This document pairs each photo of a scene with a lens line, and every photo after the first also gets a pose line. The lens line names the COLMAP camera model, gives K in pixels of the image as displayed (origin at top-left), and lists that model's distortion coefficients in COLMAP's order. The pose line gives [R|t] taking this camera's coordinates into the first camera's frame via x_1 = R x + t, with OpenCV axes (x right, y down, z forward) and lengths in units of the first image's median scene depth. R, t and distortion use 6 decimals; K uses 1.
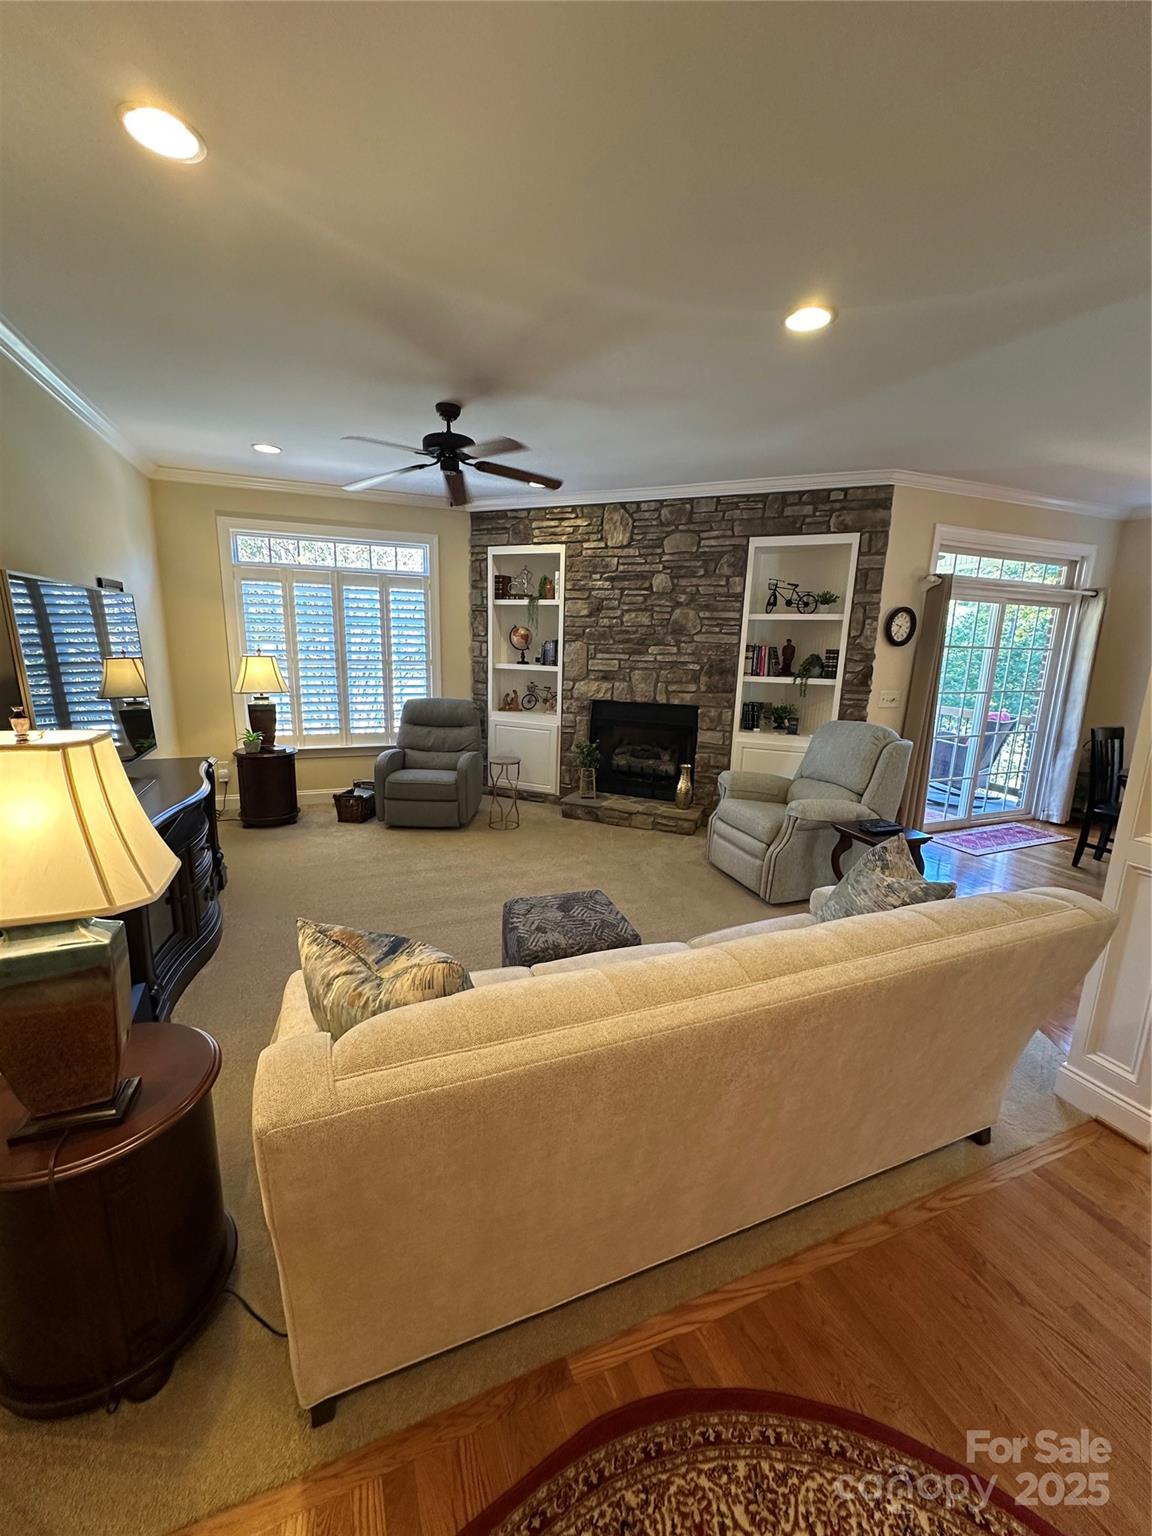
lens RADIAL K [[611.5, 0, 576.0], [0, 611.5, 768.0], [0, 0, 1]] dist [-0.003100, -0.000624]
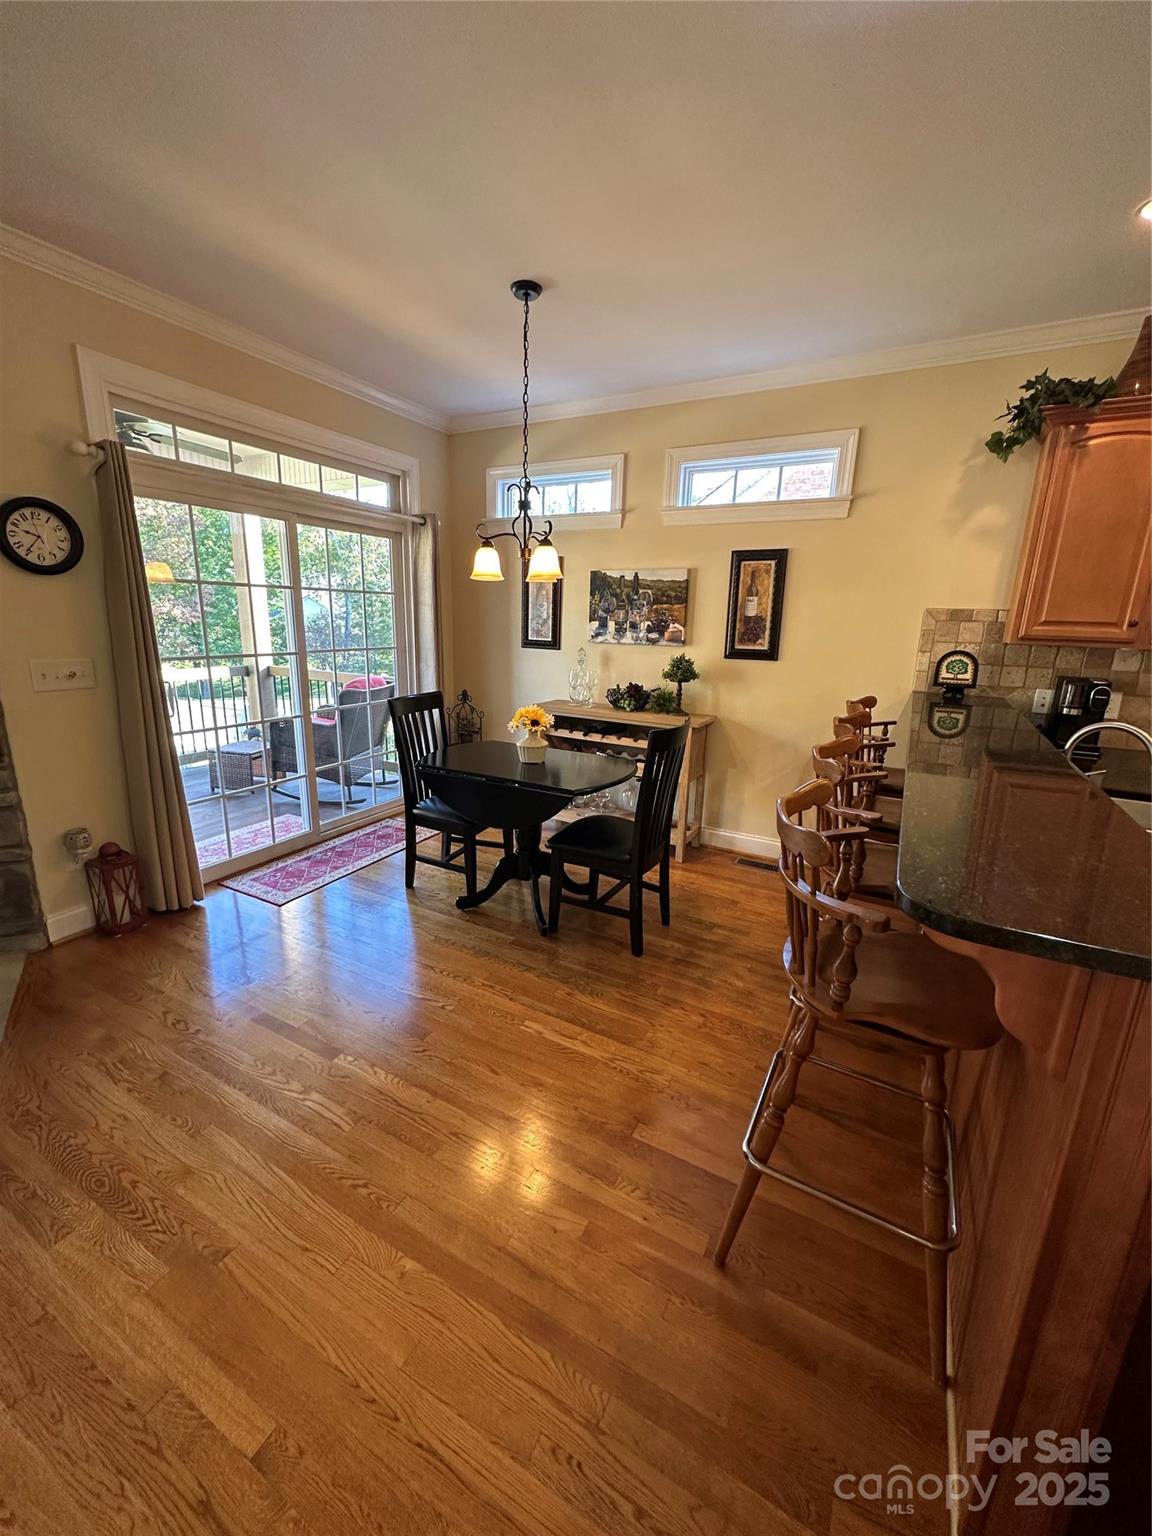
lens RADIAL K [[611.5, 0, 576.0], [0, 611.5, 768.0], [0, 0, 1]] dist [-0.003100, -0.000624]
pose [[0.771911, -0.160084, 0.615245, 0.465292], [0.125731, 0.987103, 0.099093, -0.023574], [-0.623173, 0.000864, 0.782084, 0.259303]]
